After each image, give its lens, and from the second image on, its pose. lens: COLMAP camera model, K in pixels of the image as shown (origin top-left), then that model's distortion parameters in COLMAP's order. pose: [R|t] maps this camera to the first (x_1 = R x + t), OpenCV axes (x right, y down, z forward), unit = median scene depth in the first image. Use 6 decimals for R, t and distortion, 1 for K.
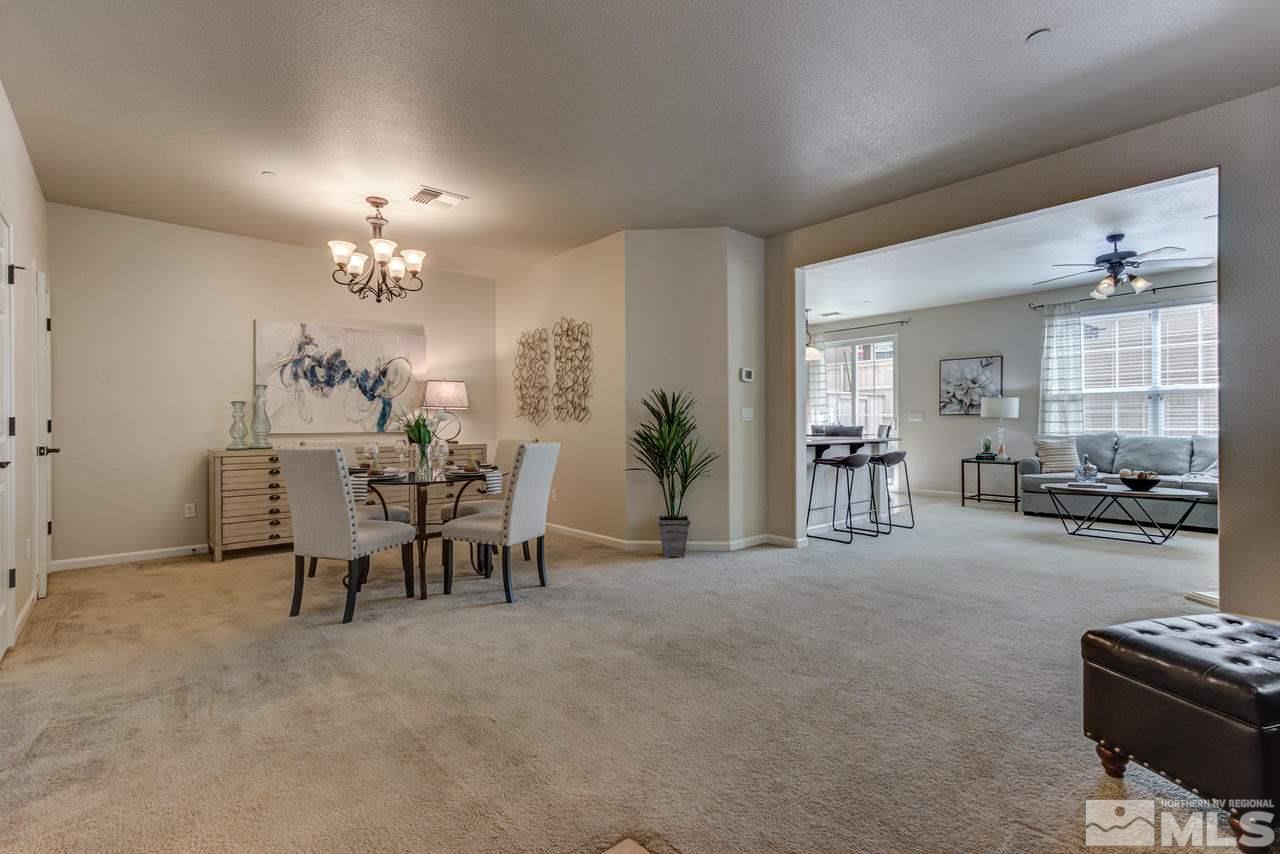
lens RADIAL K [[588.2, 0, 638.1], [0, 588.2, 421.9], [0, 0, 1]] dist [0.001157, 0.000232]
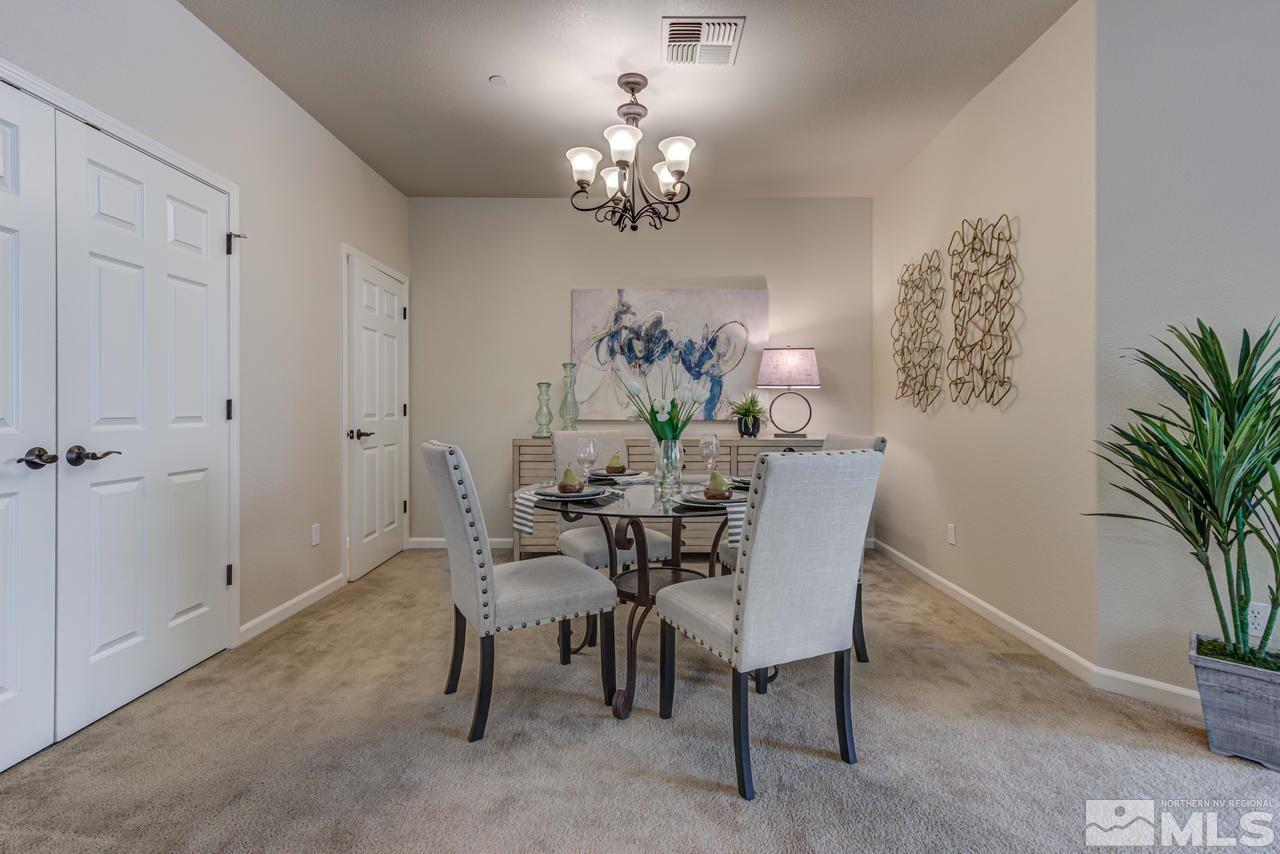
lens RADIAL K [[600.8, 0, 643.4], [0, 600.8, 407.4], [0, 0, 1]] dist [0.002737, 0.000961]
pose [[0.751307, 0.001559, -0.659951, 0.023565], [-0.002141, 0.999998, -0.000075, 0.001798], [0.659949, 0.001469, 0.751309, 0.418041]]
